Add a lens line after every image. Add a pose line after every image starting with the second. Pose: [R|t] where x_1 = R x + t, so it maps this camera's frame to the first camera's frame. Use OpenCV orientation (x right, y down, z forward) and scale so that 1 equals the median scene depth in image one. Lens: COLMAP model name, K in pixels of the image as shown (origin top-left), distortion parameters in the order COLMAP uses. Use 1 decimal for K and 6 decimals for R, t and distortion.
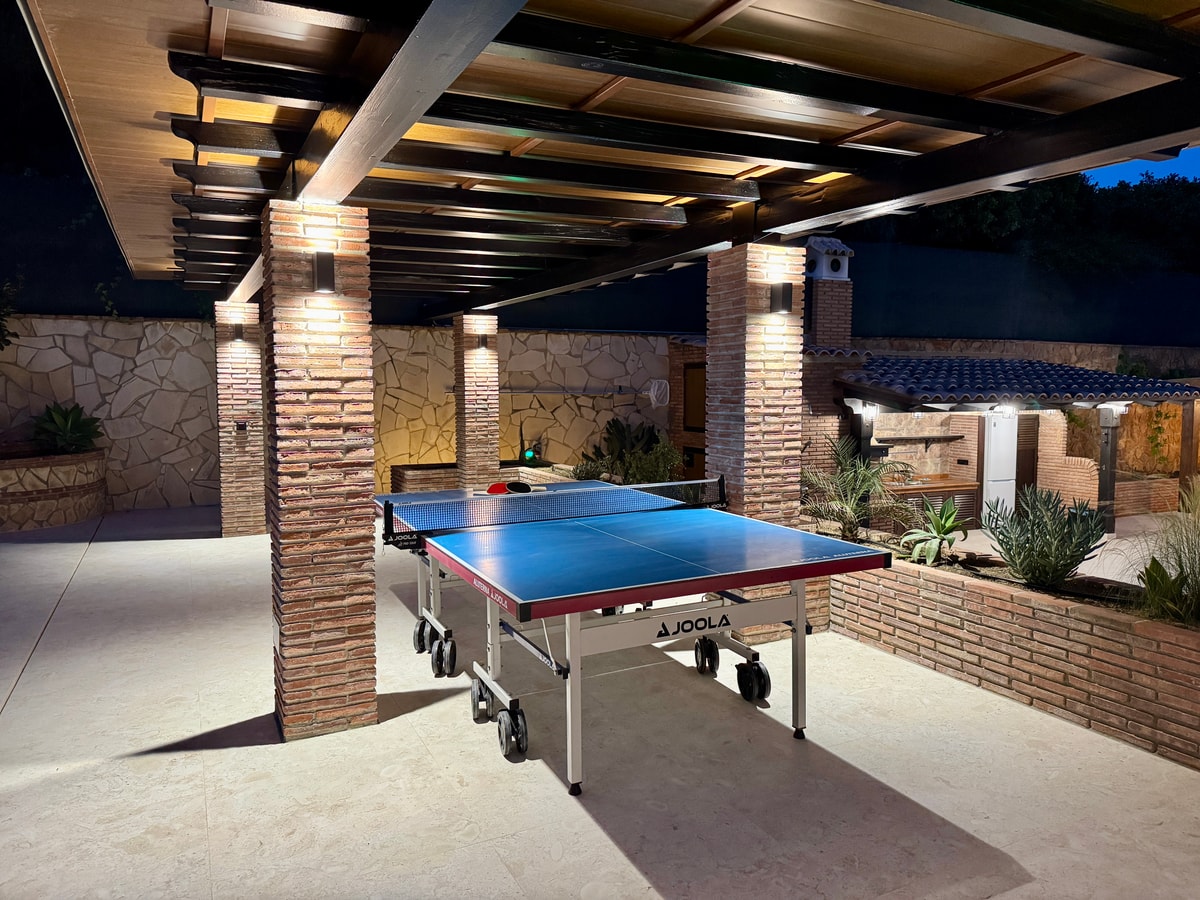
lens RADIAL K [[848.7, 0, 598.1], [0, 848.7, 450.4], [0, 0, 1]] dist [0.062464, -0.009942]
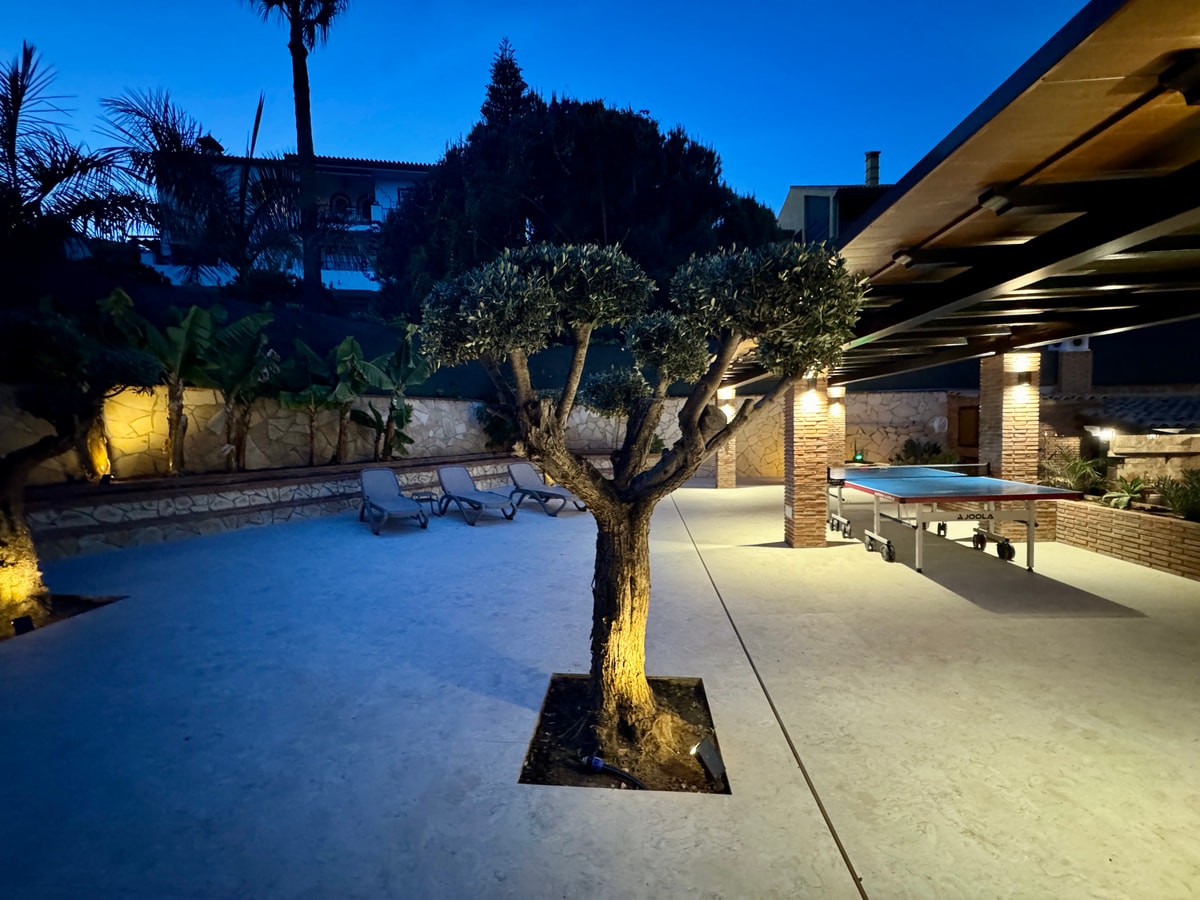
lens RADIAL K [[480.1, 0, 599.0], [0, 480.1, 450.2], [0, 0, 1]] dist [-0.005493, 0.001434]
pose [[0.861466, 0.009841, -0.507720, -0.087939], [-0.020290, 0.999681, -0.015050, 0.038050], [0.507410, 0.023267, 0.861390, -0.536058]]
